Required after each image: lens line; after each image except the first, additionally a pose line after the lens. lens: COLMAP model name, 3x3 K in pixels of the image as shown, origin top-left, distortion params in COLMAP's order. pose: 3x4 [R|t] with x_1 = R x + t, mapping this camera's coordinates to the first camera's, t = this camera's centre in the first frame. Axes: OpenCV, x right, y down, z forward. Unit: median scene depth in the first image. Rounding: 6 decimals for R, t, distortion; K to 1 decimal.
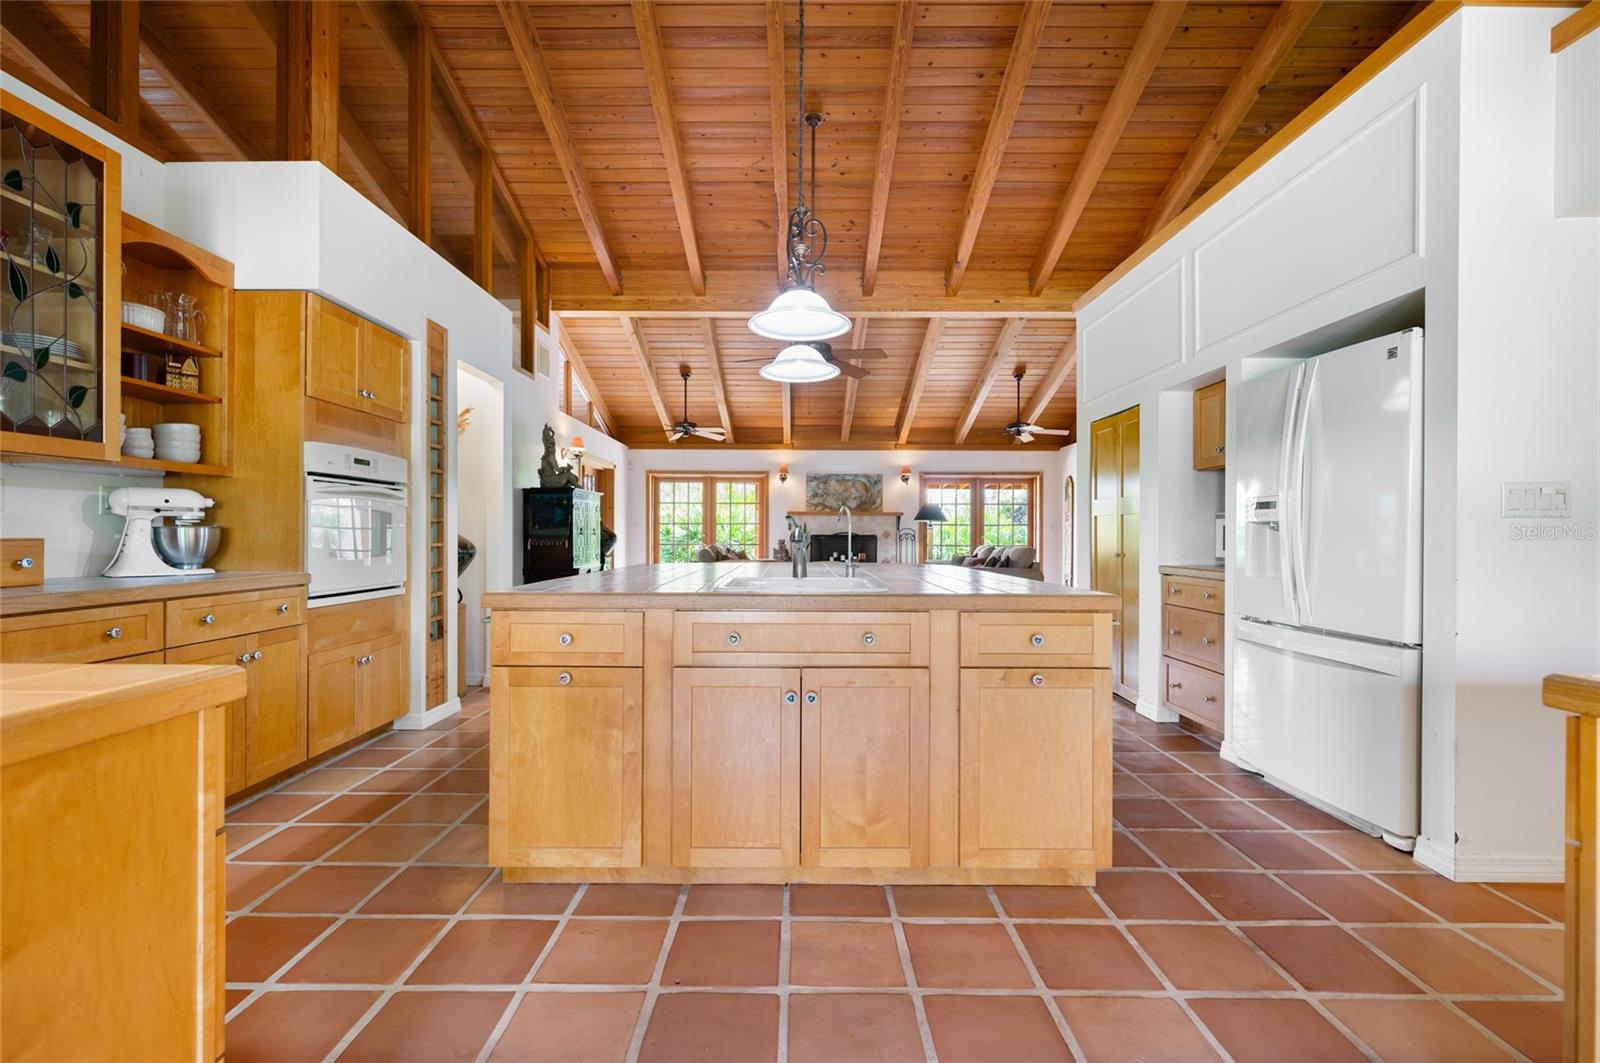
lens RADIAL K [[716.6, 0, 787.6], [0, 716.6, 524.7], [0, 0, 1]] dist [0.000649, -0.000289]
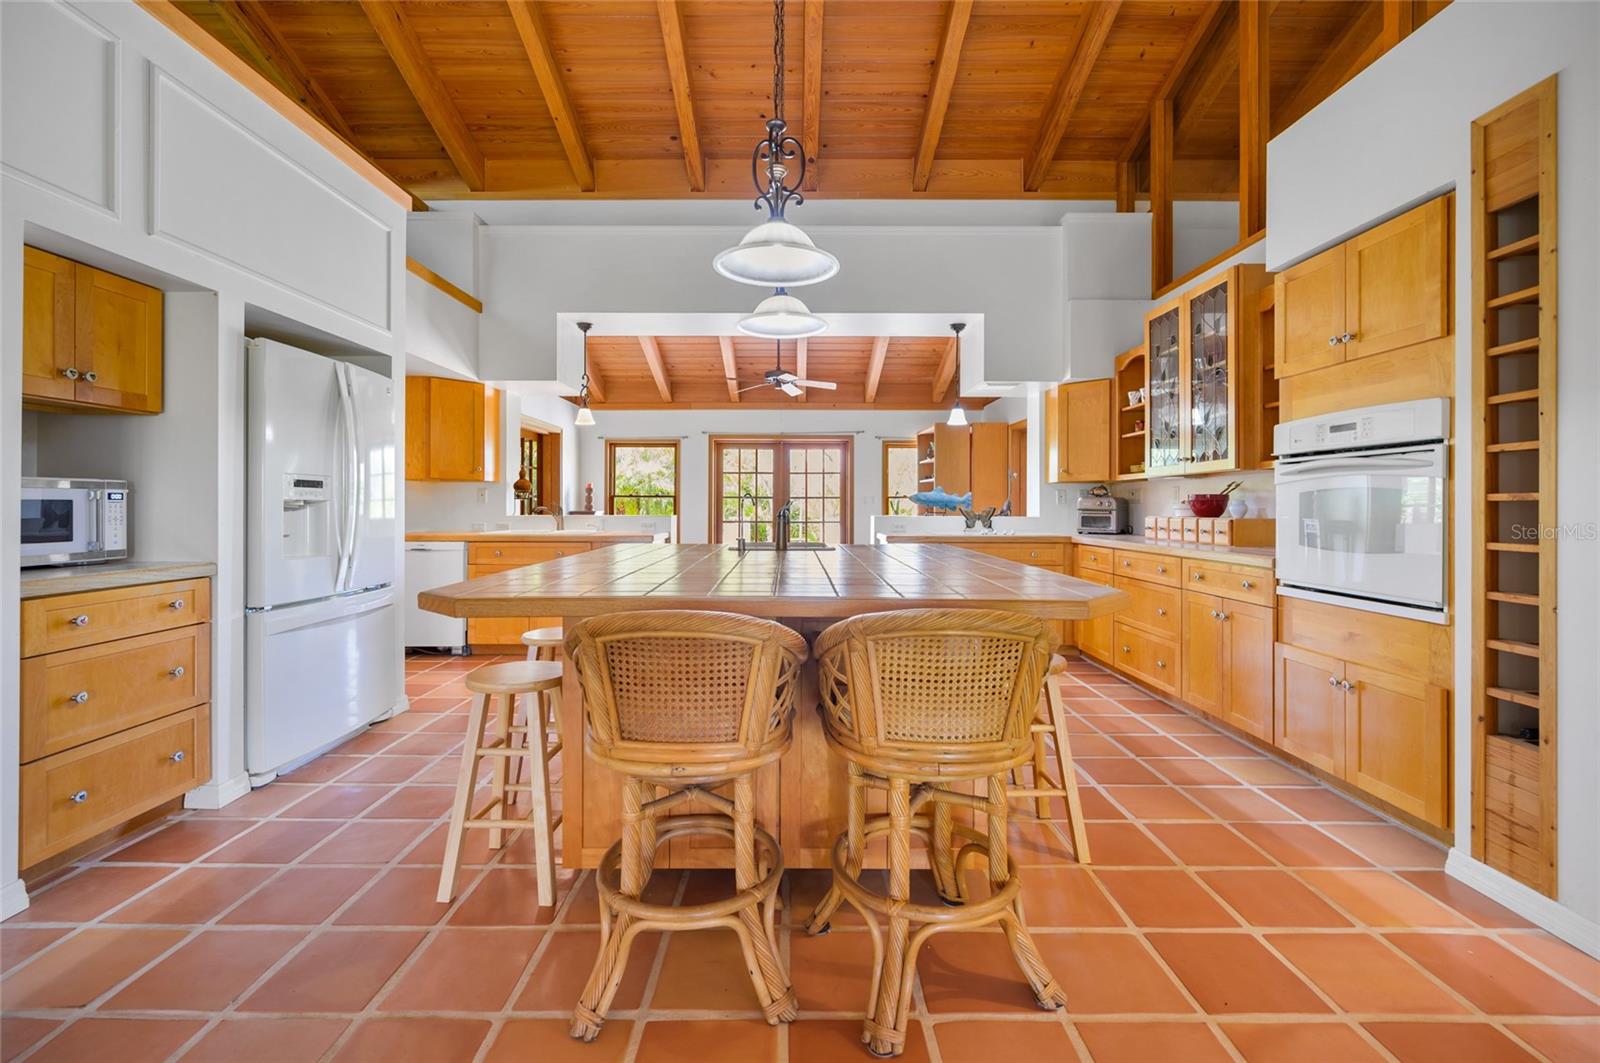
lens RADIAL K [[684.5, 0, 791.0], [0, 684.5, 506.6], [0, 0, 1]] dist [-0.001659, 0.000689]
pose [[-0.999909, -0.006256, -0.011973, 0.016646], [-0.006111, 0.999907, -0.012160, 0.014873], [0.012048, -0.012085, -0.999854, 2.394640]]
